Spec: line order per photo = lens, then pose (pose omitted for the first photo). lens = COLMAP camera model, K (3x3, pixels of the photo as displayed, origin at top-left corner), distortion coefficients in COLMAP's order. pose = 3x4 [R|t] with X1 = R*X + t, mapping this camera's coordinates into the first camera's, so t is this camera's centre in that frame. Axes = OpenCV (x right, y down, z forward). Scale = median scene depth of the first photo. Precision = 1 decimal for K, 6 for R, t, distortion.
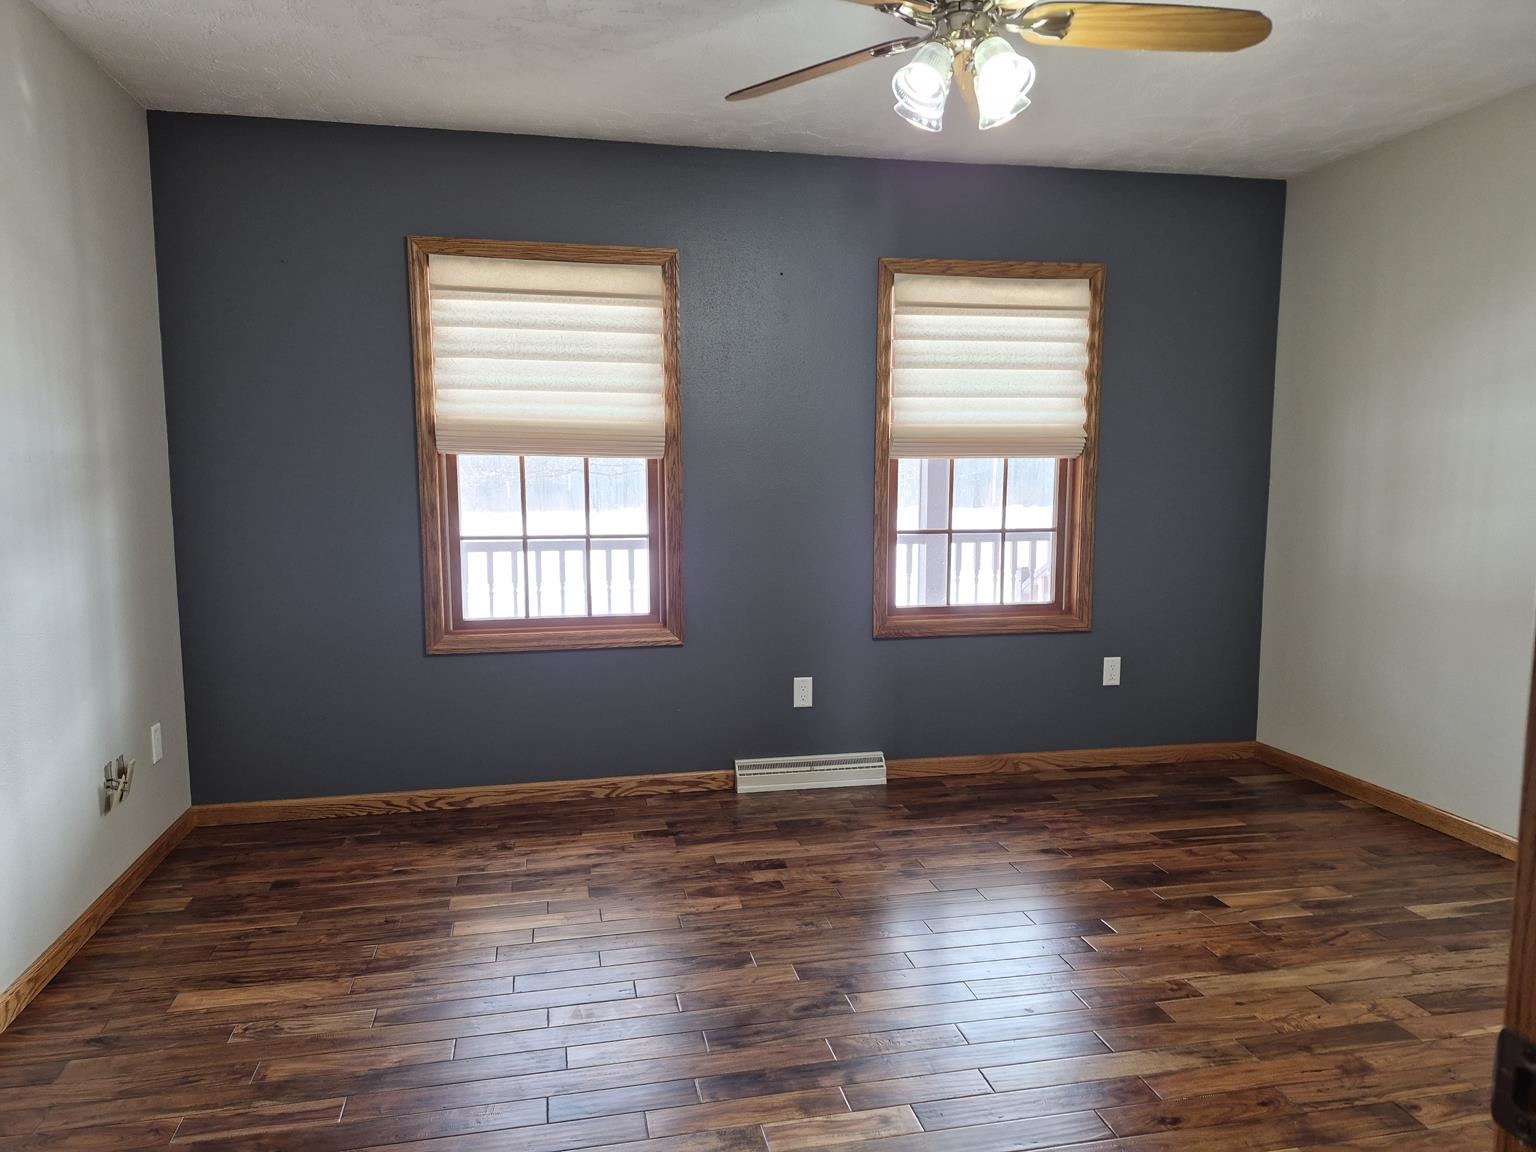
lens RADIAL K [[1066.8, 0, 771.4], [0, 1066.8, 583.2], [0, 0, 1]] dist [0.083920, -0.085430]
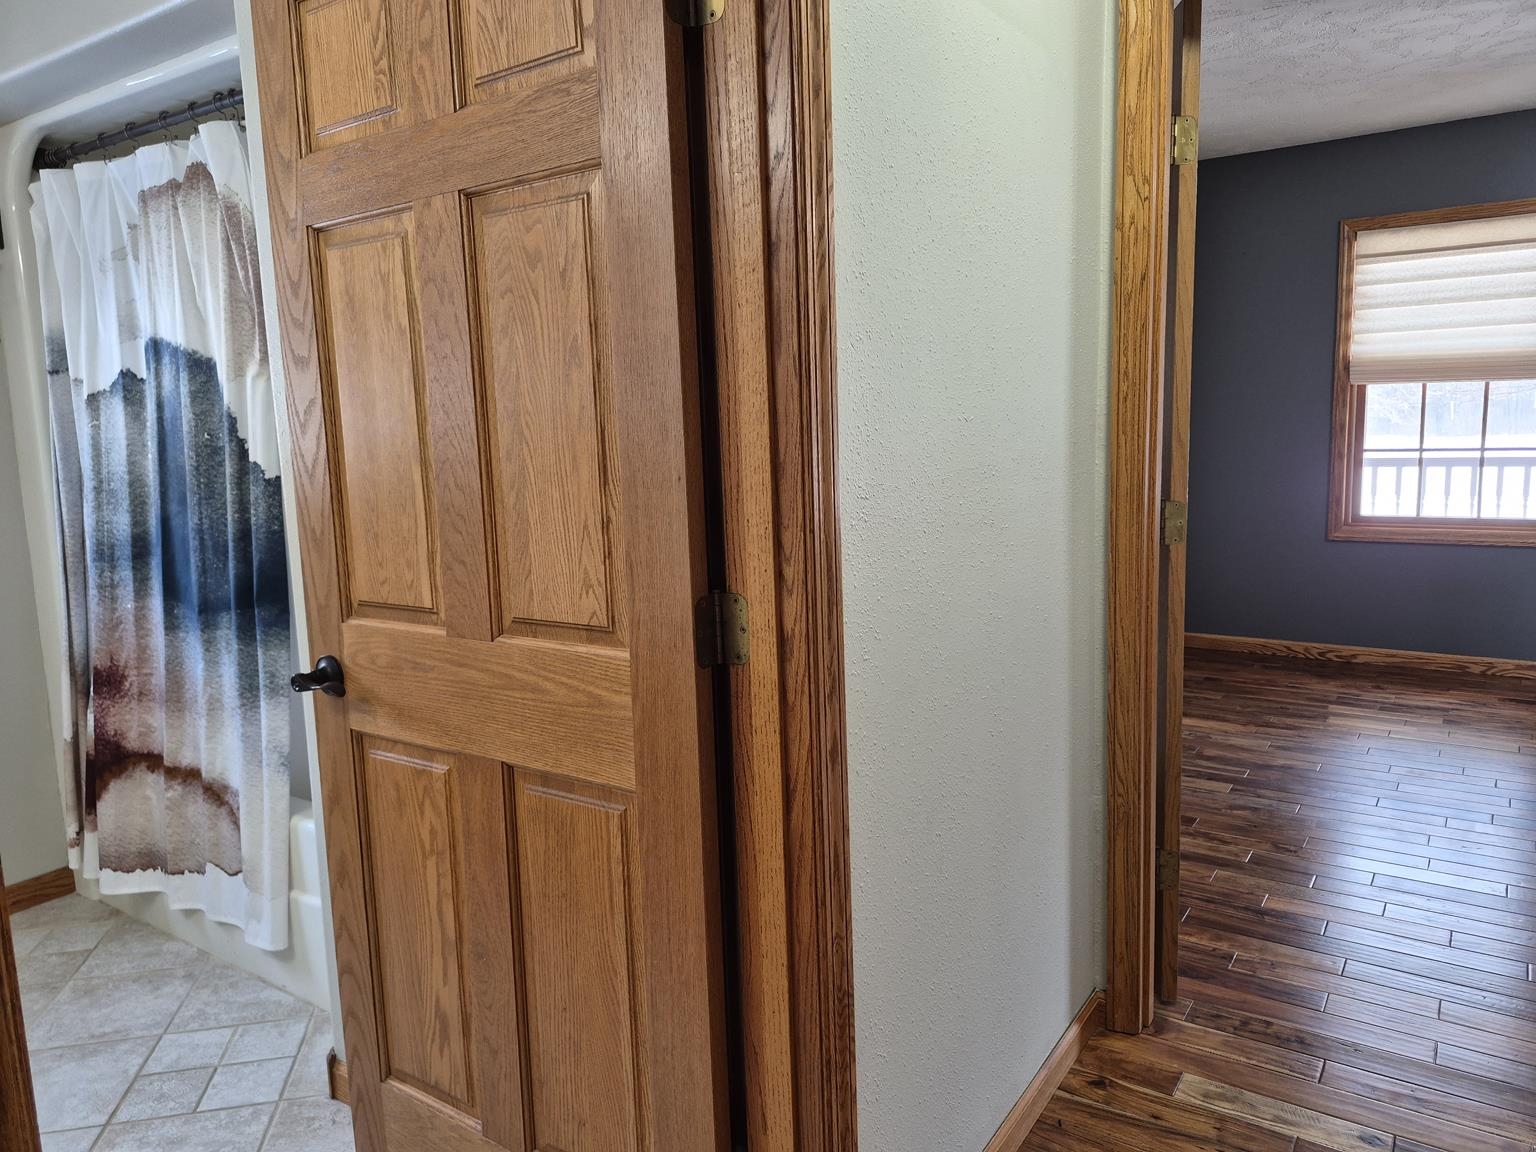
lens RADIAL K [[1066.8, 0, 778.9], [0, 1066.8, 569.2], [0, 0, 1]] dist [0.083920, -0.085430]
pose [[0.697254, 0.082324, -0.712081, 0.163644], [-0.050173, 0.996552, 0.066084, 0.050317], [0.715066, -0.010350, 0.698980, -0.420152]]
